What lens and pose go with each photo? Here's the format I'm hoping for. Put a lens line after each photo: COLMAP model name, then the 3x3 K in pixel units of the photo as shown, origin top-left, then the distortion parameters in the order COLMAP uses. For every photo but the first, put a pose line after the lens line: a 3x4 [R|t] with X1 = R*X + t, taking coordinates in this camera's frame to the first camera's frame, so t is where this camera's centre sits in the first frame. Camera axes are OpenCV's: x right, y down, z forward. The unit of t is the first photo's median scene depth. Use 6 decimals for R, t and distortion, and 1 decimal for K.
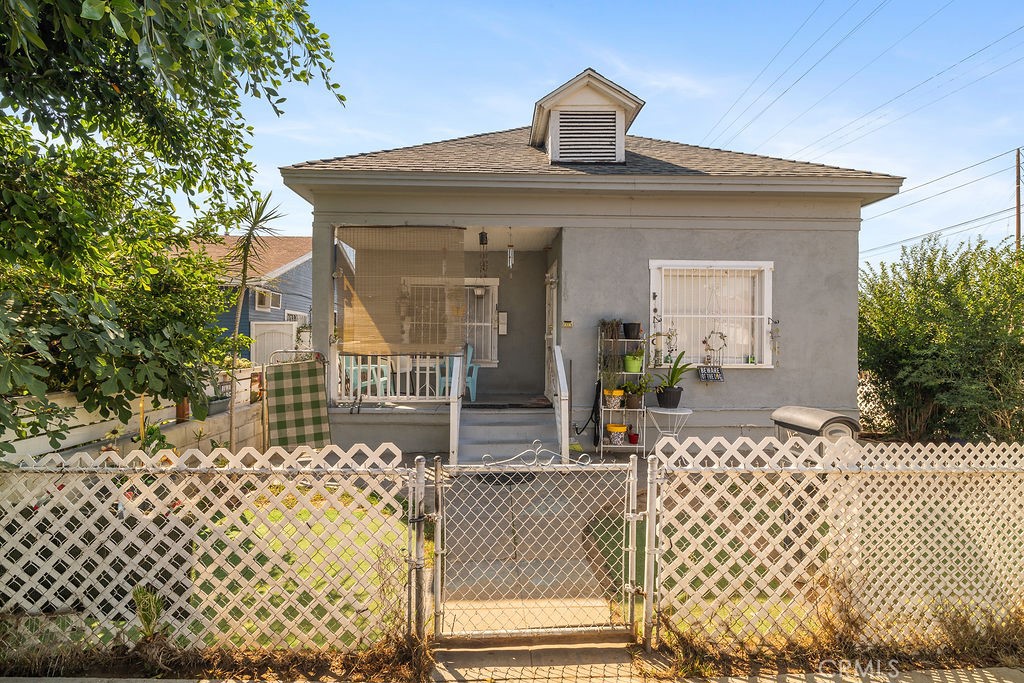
lens RADIAL K [[432.1, 0, 512.0], [0, 432.1, 341.5], [0, 0, 1]] dist [0.000792, 0.000358]
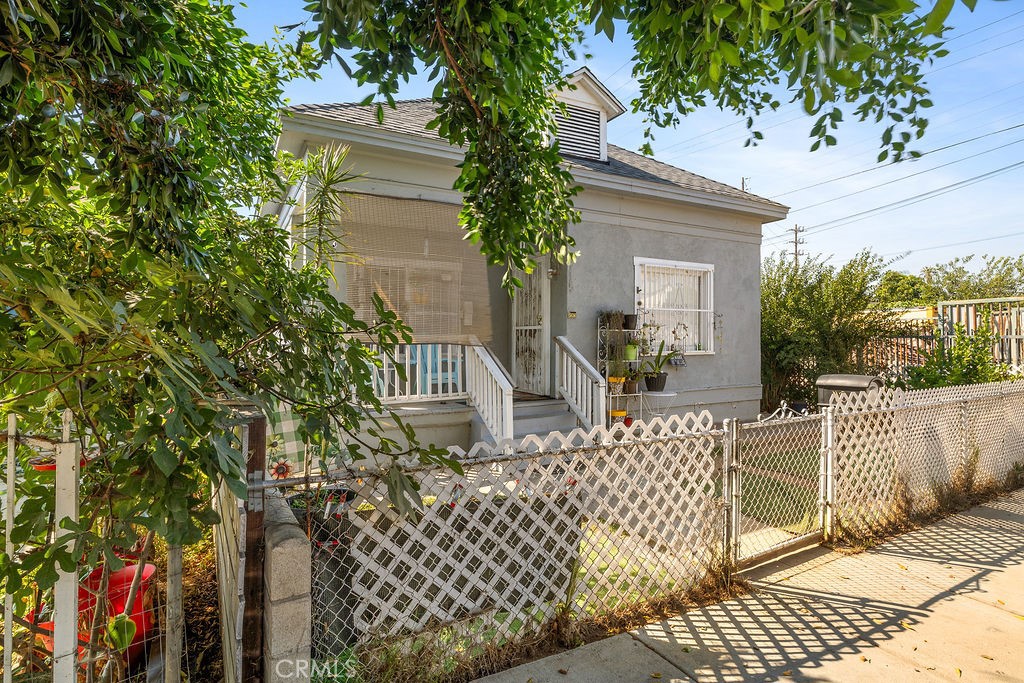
lens RADIAL K [[512.5, 0, 512.0], [0, 512.5, 341.5], [0, 0, 1]] dist [-0.002379, -0.000601]
pose [[0.890077, -0.009881, 0.455704, -0.544226], [0.006747, 0.999941, 0.008504, 0.011074], [-0.455761, -0.004494, 0.890091, -0.006578]]
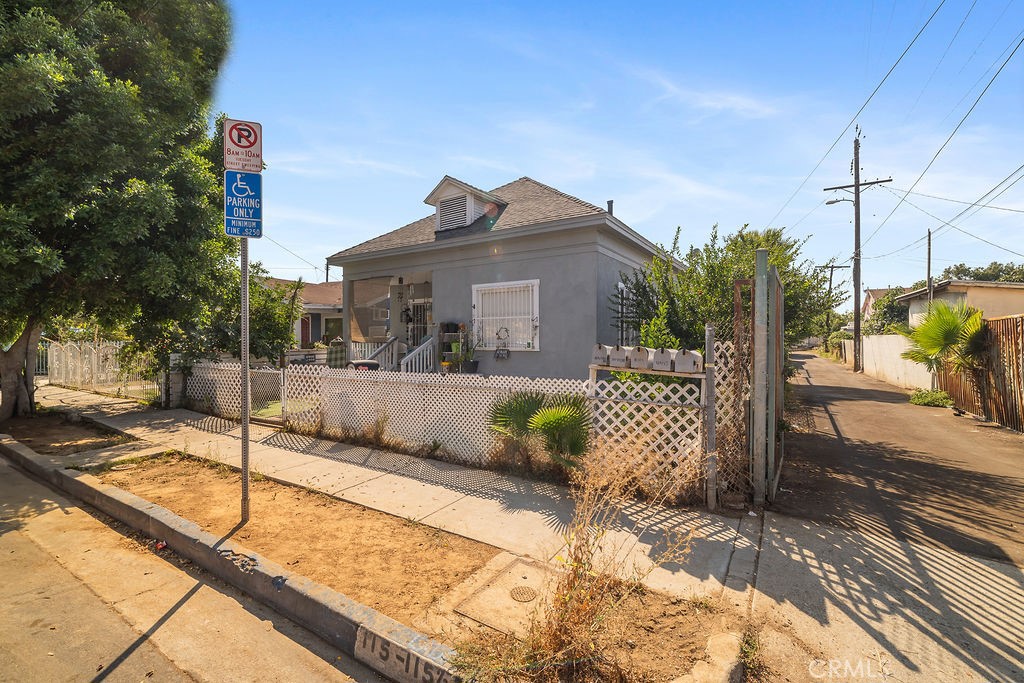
lens RADIAL K [[432.1, 0, 512.0], [0, 432.1, 341.5], [0, 0, 1]] dist [0.000792, 0.000358]
pose [[0.827888, -0.003283, -0.560883, 1.377031], [0.009361, 0.999924, 0.007964, 0.016656], [0.560815, -0.011844, 0.827856, -0.291313]]
